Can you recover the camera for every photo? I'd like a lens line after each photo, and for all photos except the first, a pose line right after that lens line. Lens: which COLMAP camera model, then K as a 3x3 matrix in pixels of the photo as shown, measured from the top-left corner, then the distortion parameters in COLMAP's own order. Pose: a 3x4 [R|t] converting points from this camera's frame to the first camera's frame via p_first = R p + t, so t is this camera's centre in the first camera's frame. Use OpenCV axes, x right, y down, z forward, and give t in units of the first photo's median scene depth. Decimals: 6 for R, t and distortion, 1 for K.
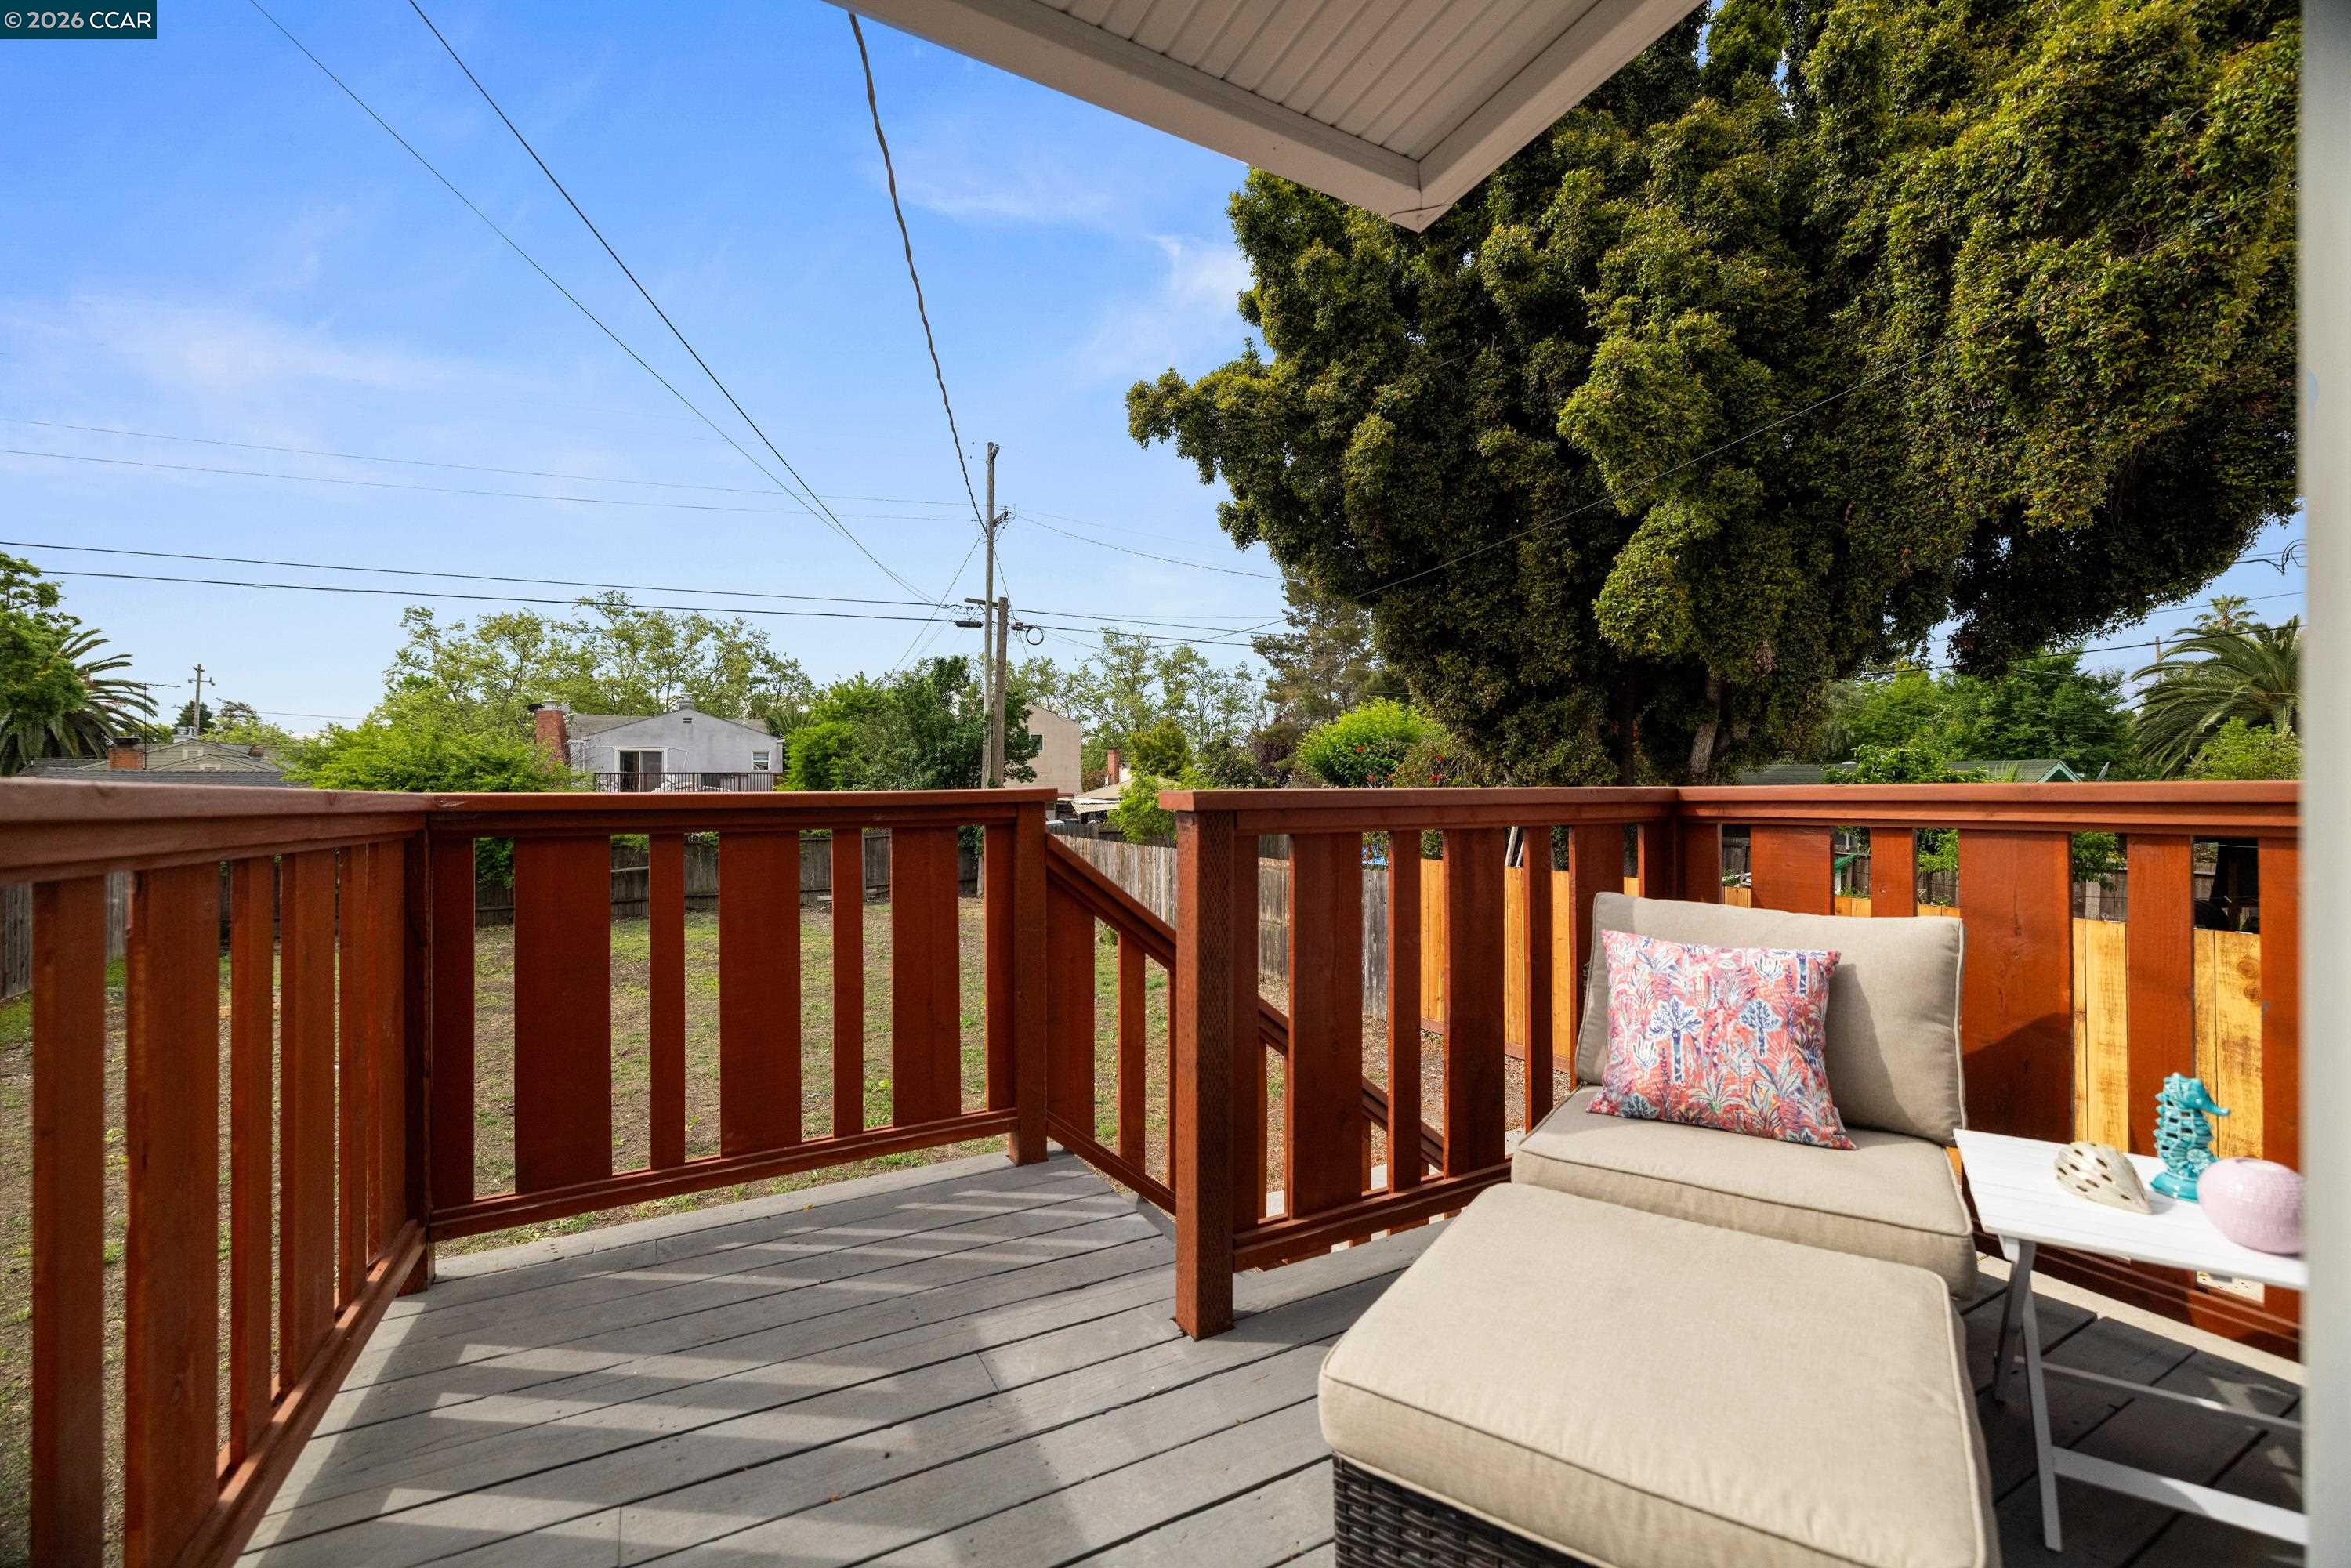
lens RADIAL K [[980.6, 0, 1167.9], [0, 980.6, 783.4], [0, 0, 1]] dist [0.001099, 0.000167]
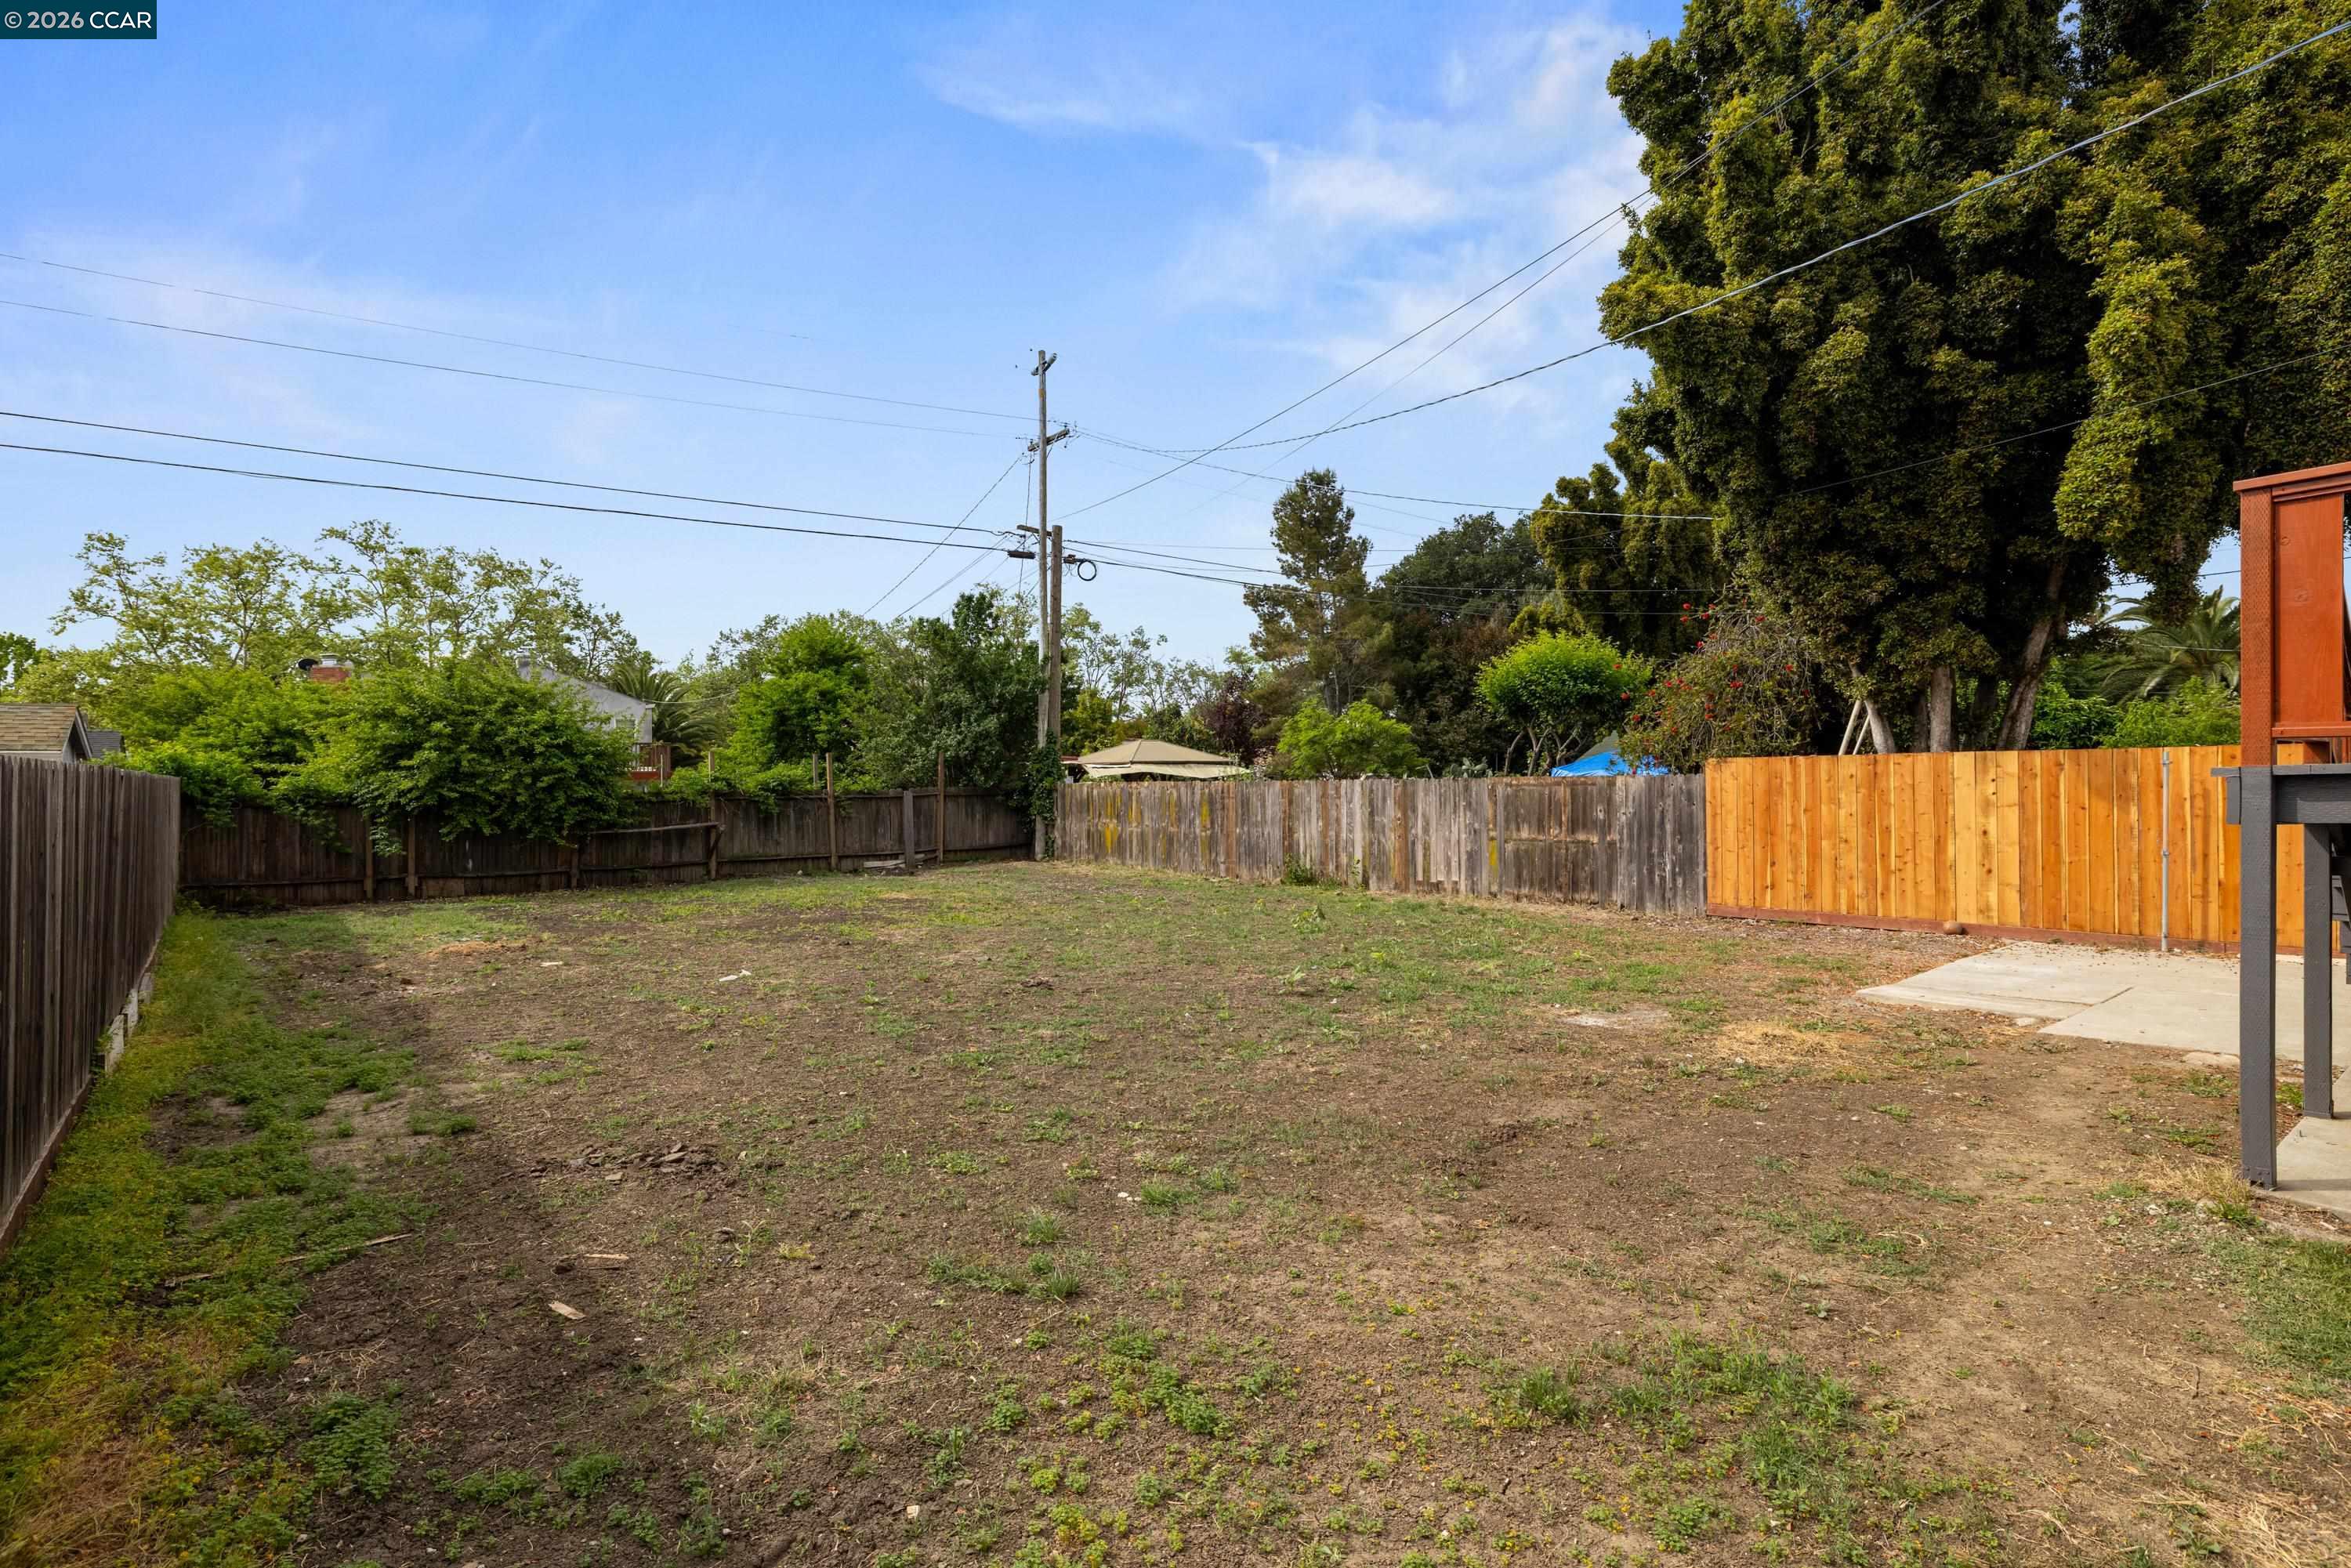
lens RADIAL K [[1163.4, 0, 1175.5], [0, 1163.4, 784.0], [0, 0, 1]] dist [0.000424, -0.000010]
pose [[0.985536, -0.008366, 0.169257, -0.243316], [0.008023, 0.999964, 0.002710, 0.042348], [-0.169274, -0.001313, 0.985568, -0.057691]]
